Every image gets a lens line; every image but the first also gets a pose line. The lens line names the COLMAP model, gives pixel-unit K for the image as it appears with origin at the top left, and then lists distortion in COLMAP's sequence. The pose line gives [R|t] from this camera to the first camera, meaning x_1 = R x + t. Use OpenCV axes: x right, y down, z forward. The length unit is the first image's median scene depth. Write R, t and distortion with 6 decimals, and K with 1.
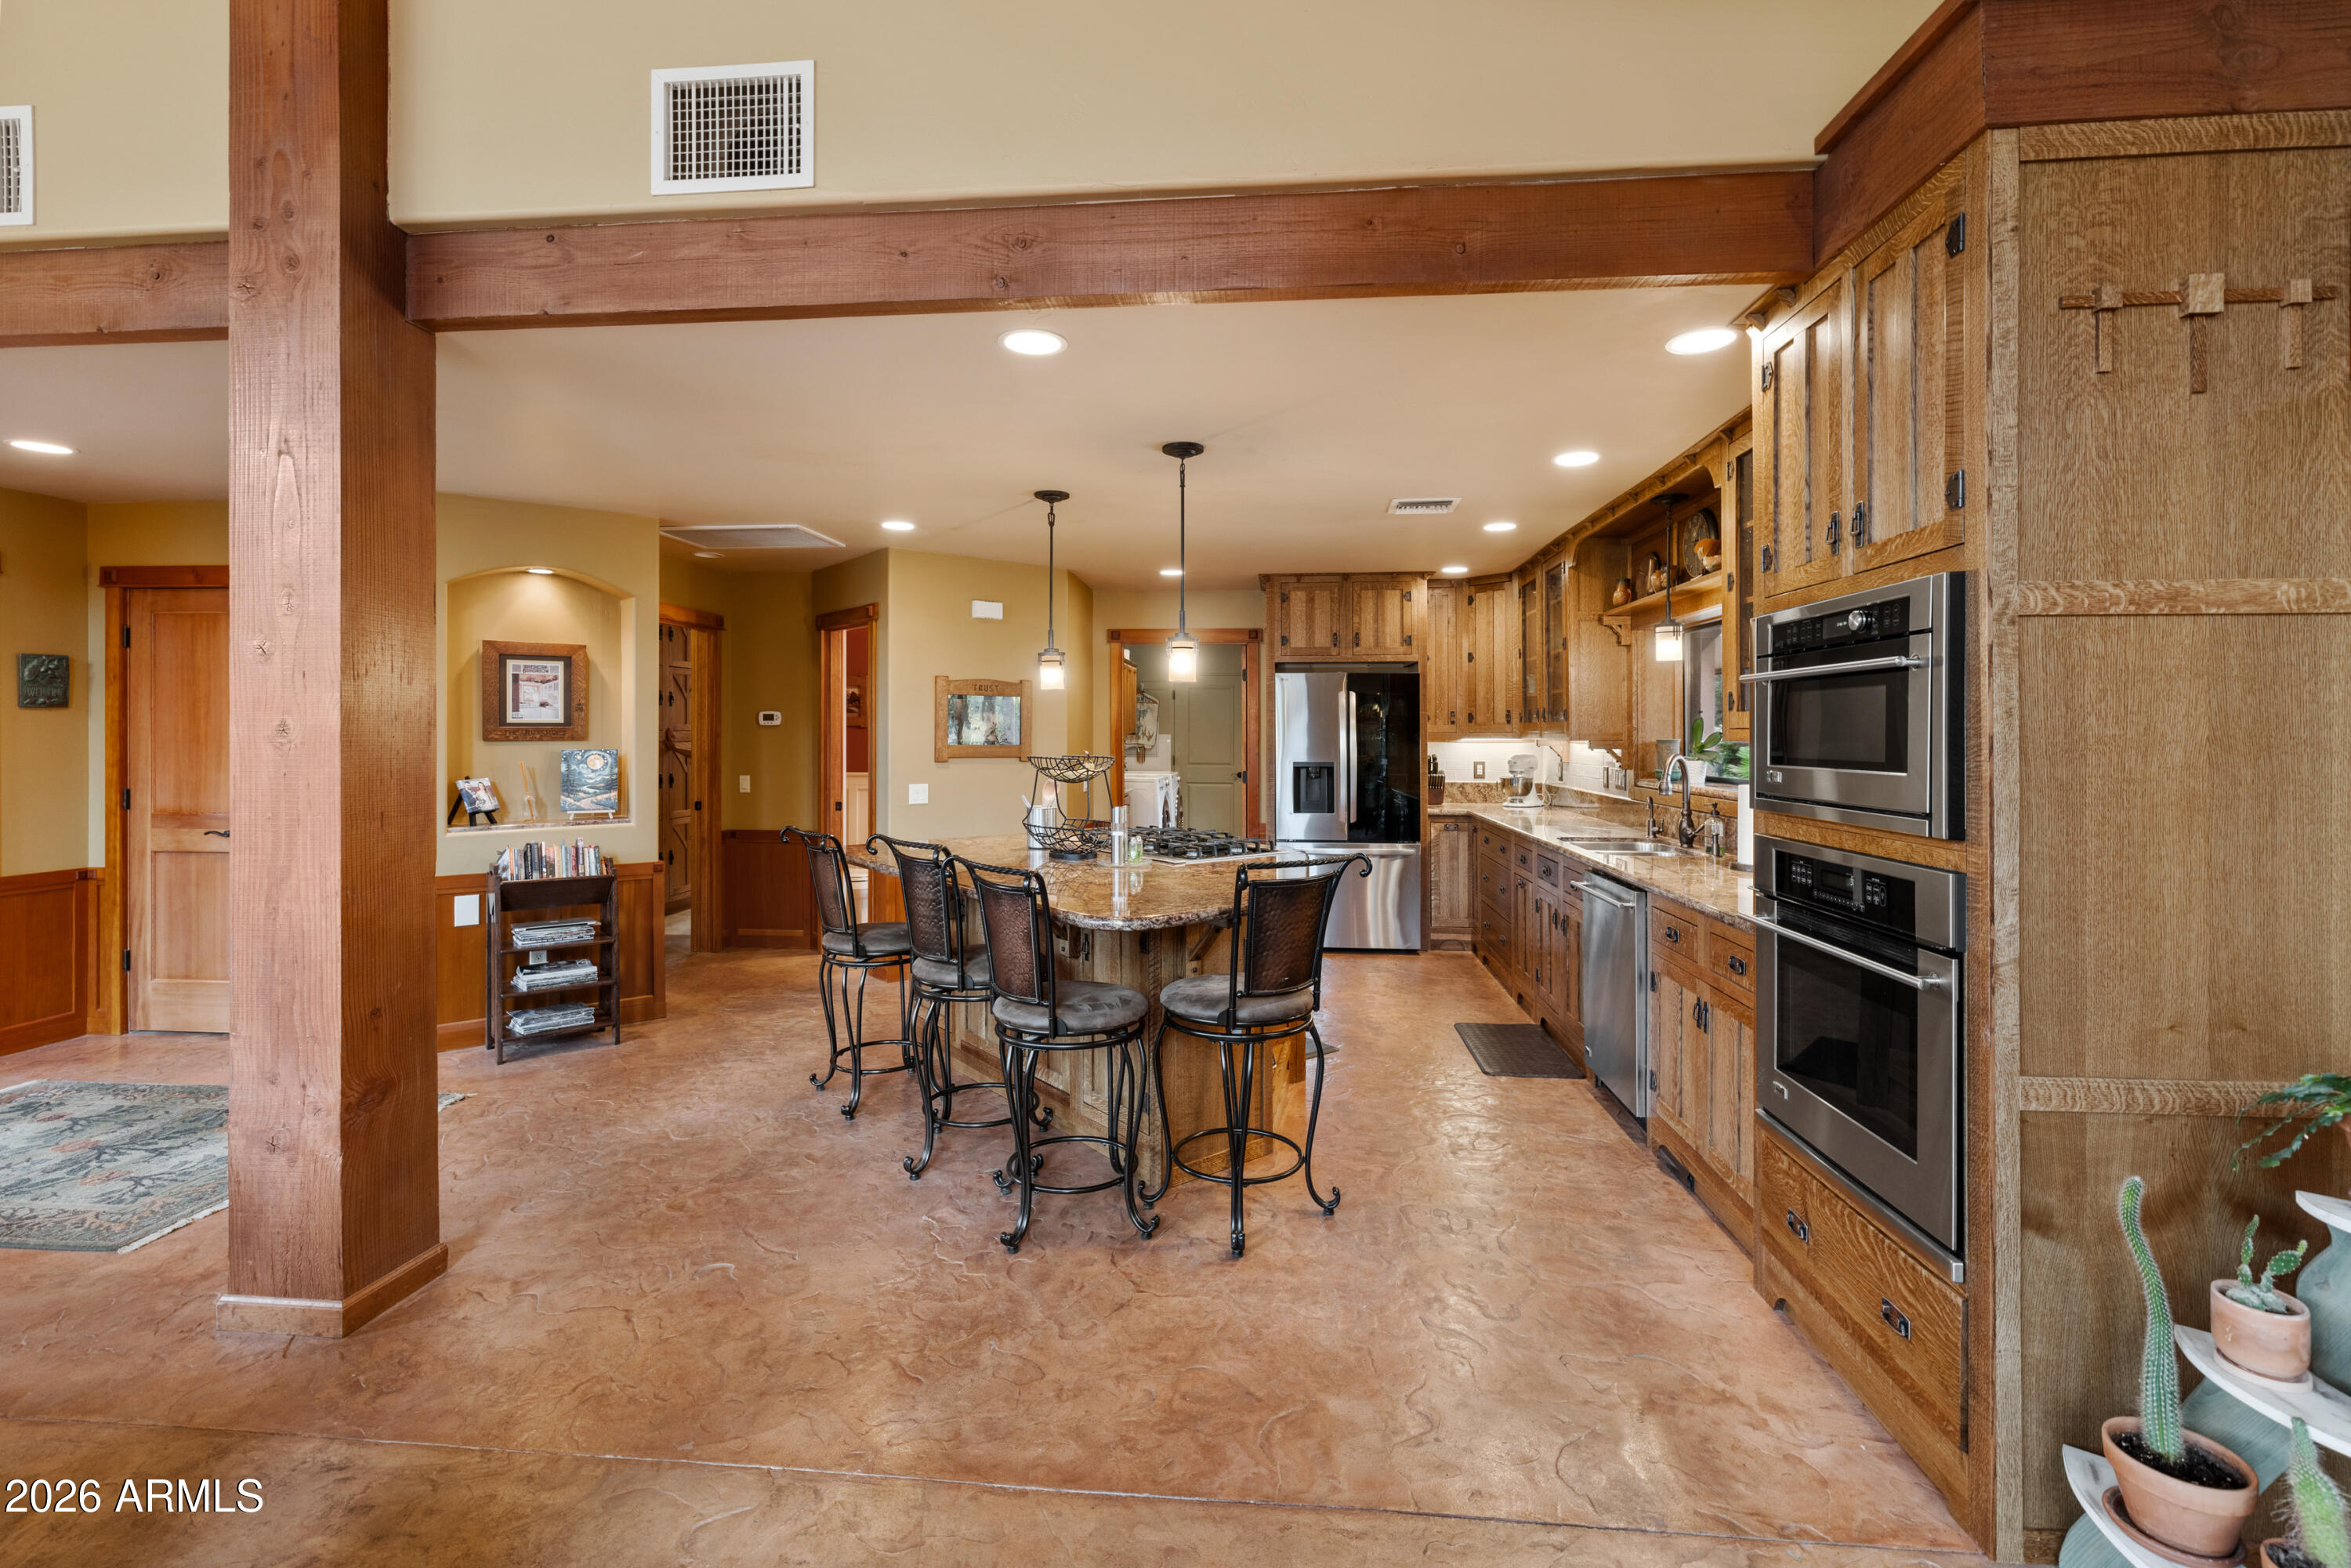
lens RADIAL K [[1031.1, 0, 1176.3], [0, 1031.1, 738.3], [0, 0, 1]] dist [0.001100, 0.000035]
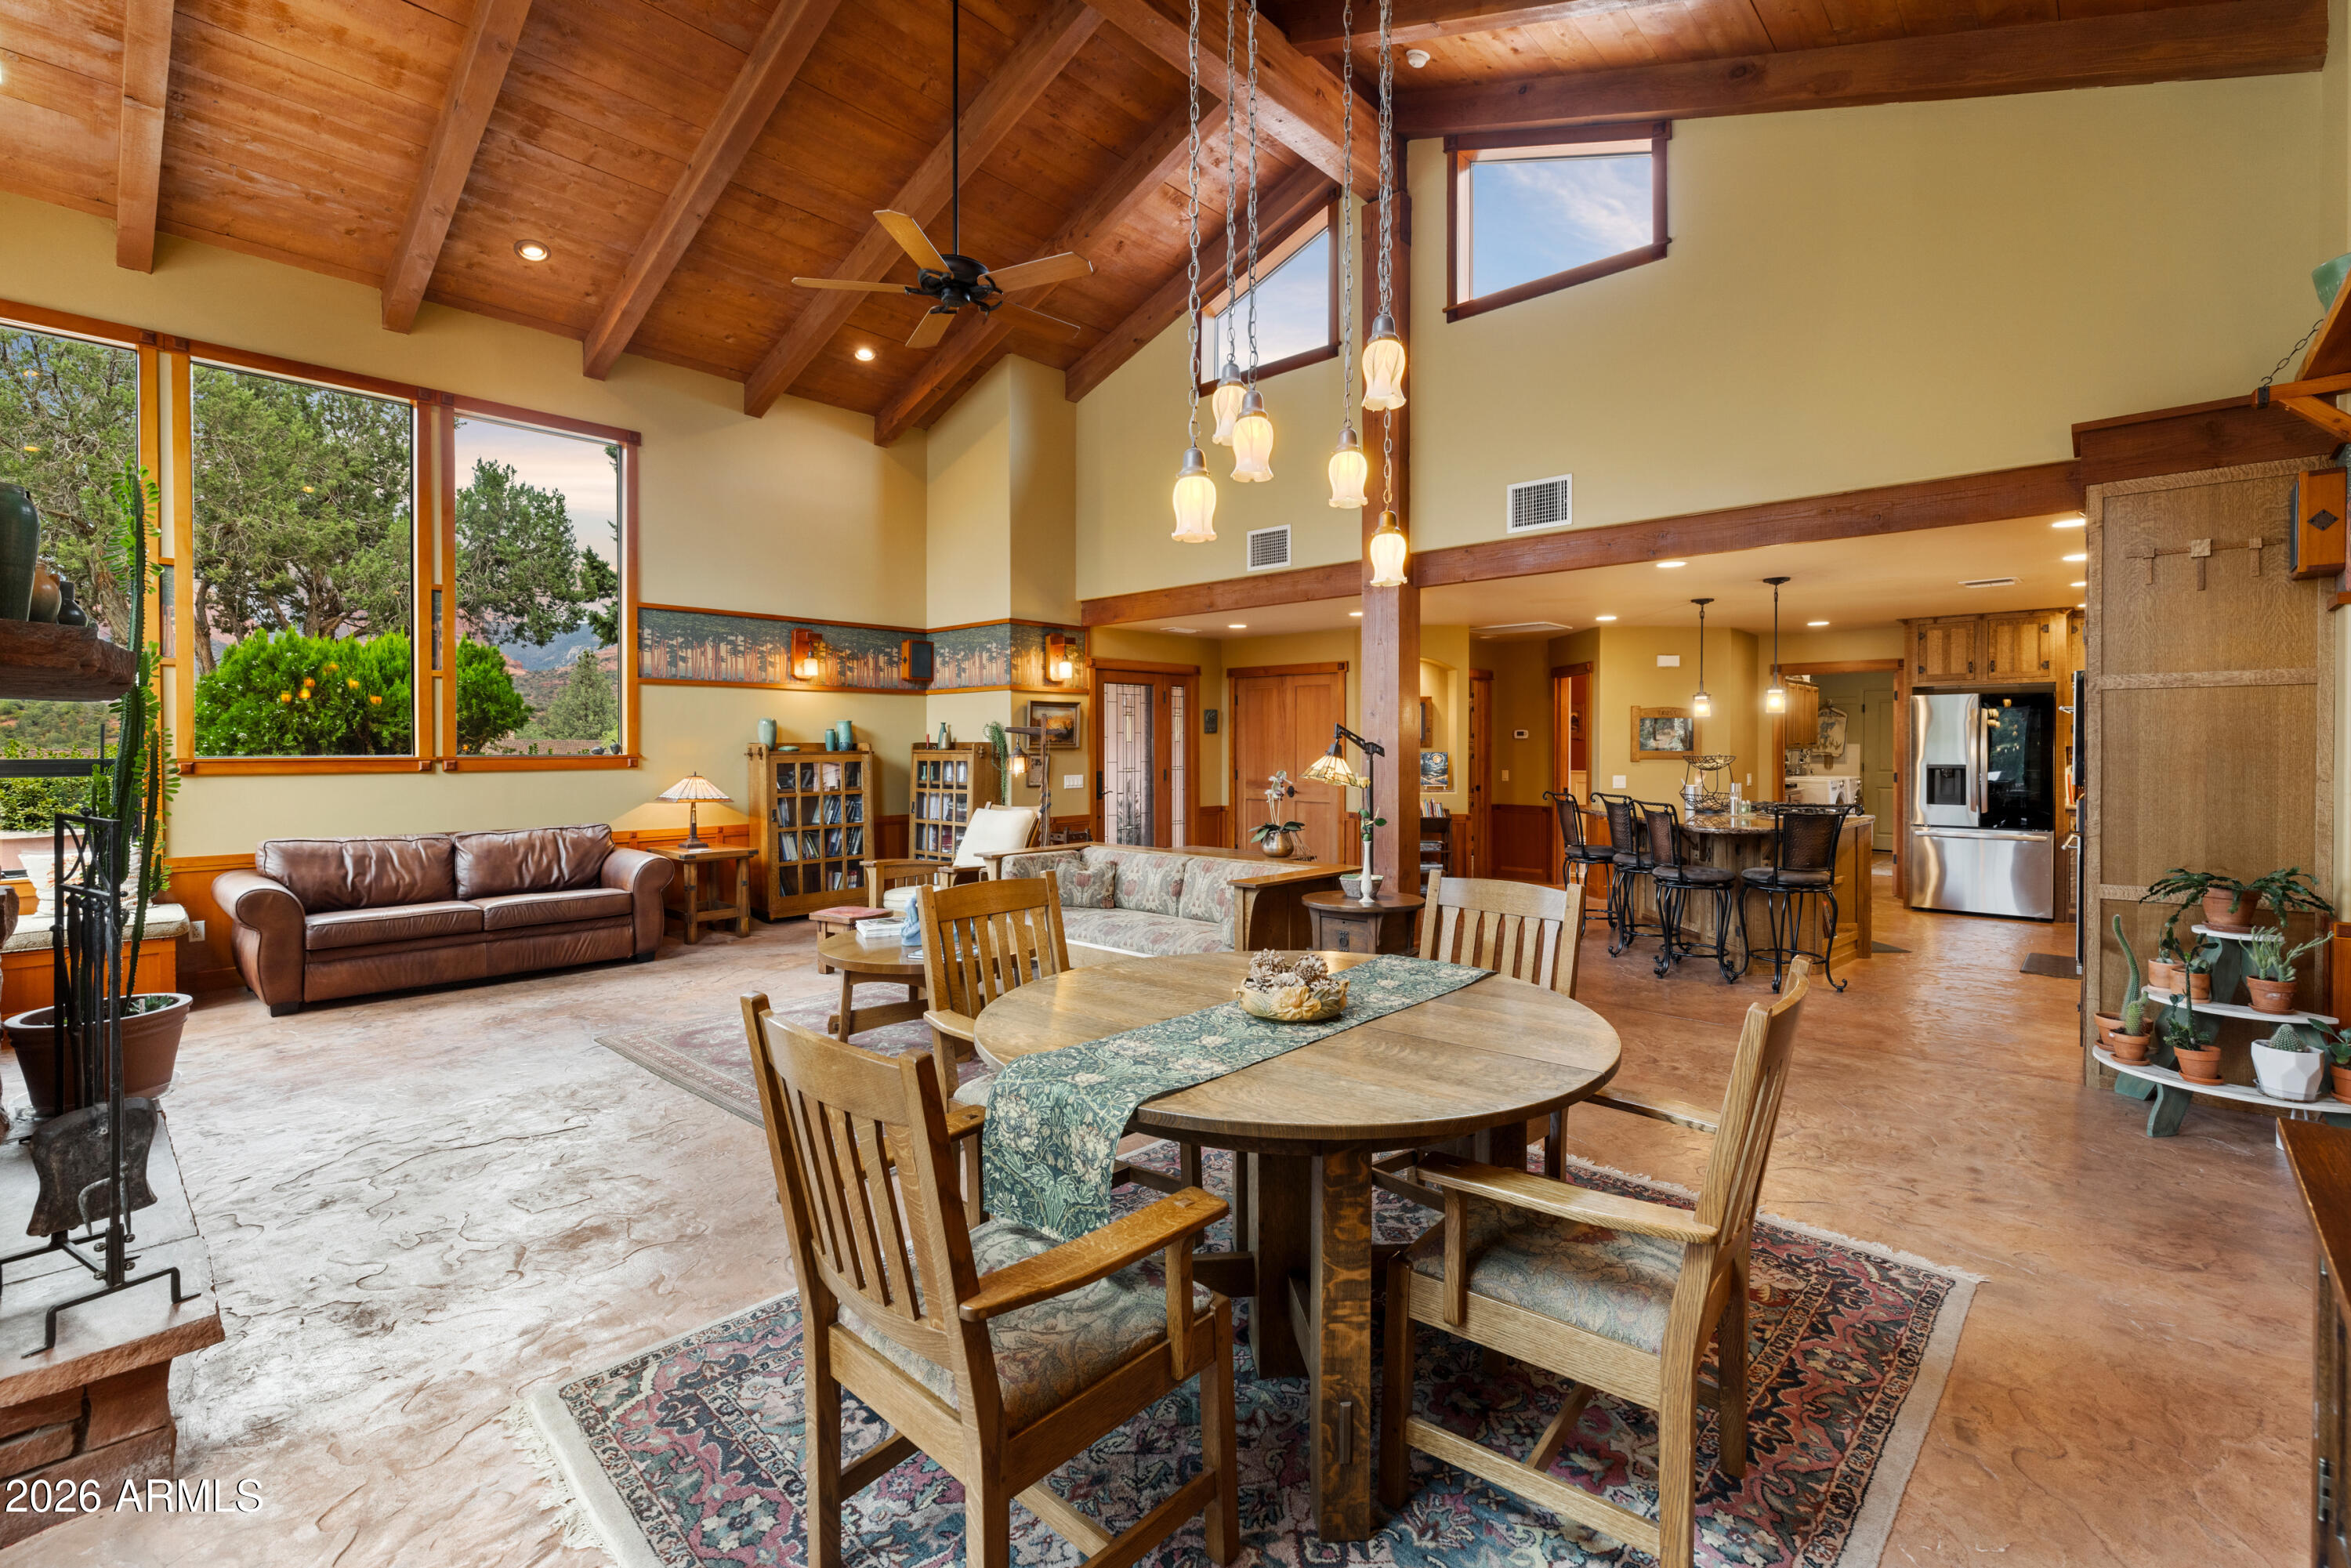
lens RADIAL K [[1036.6, 0, 1177.9], [0, 1036.6, 753.7], [0, 0, 1]] dist [0.001666, -0.000140]
pose [[0.792790, 0.002439, -0.609490, 0.218659], [-0.000237, 0.999993, 0.003693, 0.007000], [0.609495, -0.002784, 0.792785, -0.808727]]
